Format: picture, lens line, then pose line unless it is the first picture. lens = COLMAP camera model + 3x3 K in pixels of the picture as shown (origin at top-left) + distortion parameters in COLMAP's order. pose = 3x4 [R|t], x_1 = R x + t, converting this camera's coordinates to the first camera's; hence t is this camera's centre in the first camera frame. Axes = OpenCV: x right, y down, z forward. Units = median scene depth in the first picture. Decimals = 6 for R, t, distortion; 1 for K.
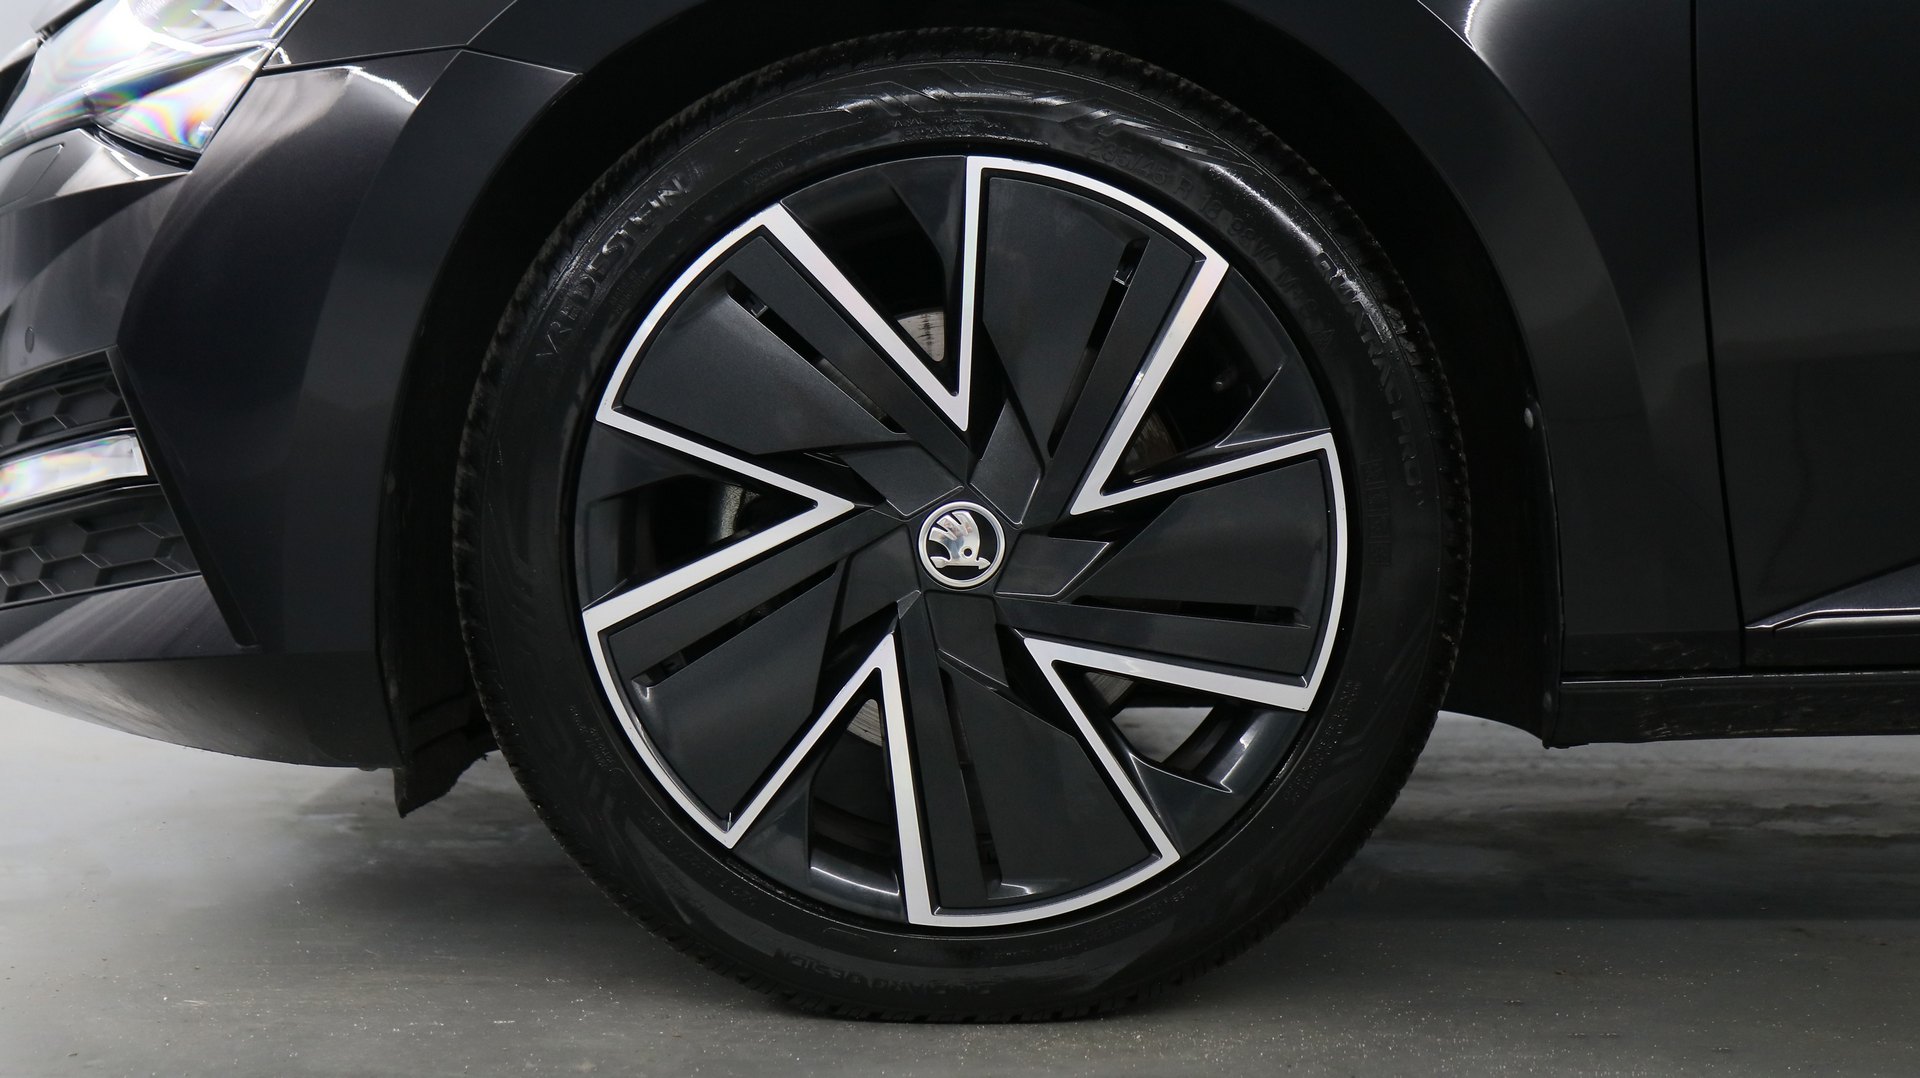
lens RADIAL K [[2672.6, 0, 960.0], [0, 2672.6, 539.0], [0, 0, 1]] dist [-0.250272, -0.008431]
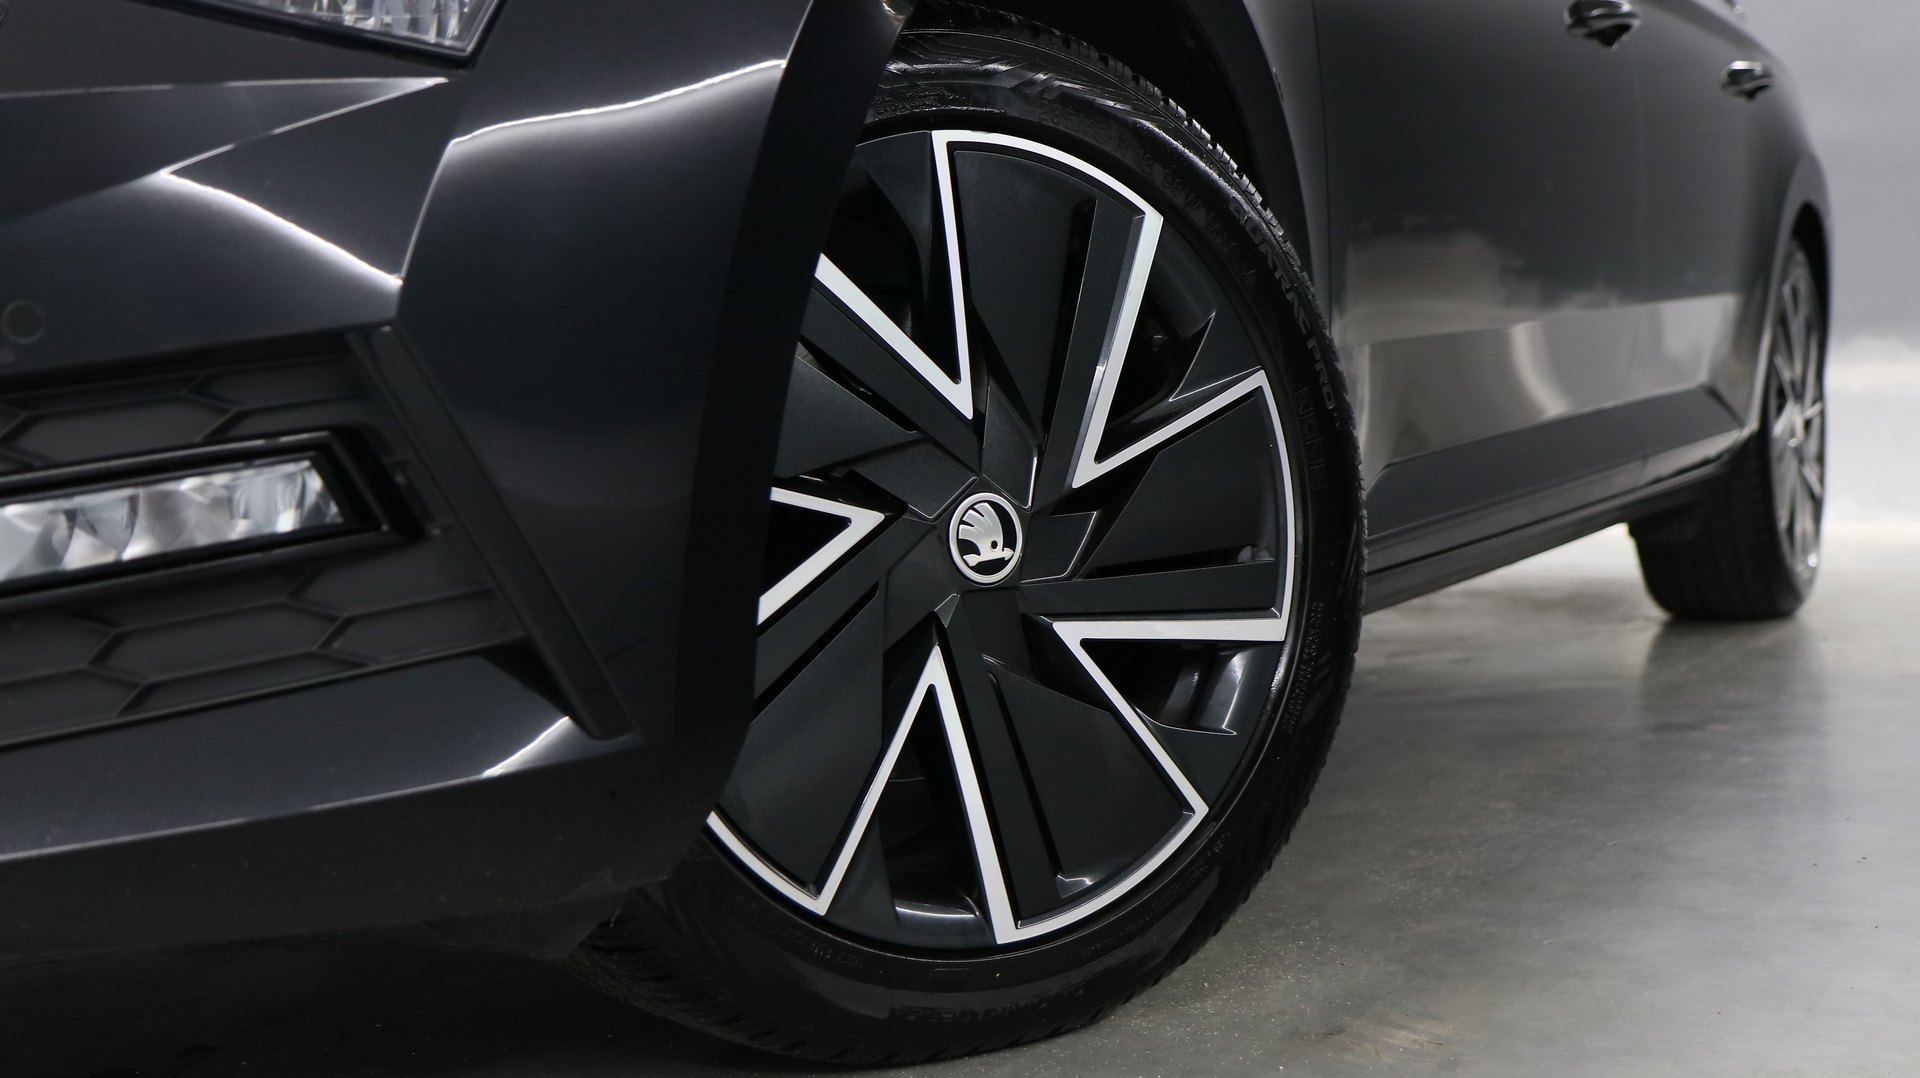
lens RADIAL K [[2672.6, 0, 960.0], [0, 2672.6, 539.0], [0, 0, 1]] dist [-0.250272, -0.008431]
pose [[0.781829, -0.167237, 0.600646, -0.577043], [0.171551, 0.983873, 0.050639, -0.047251], [-0.599428, 0.063451, 0.797910, 0.249476]]
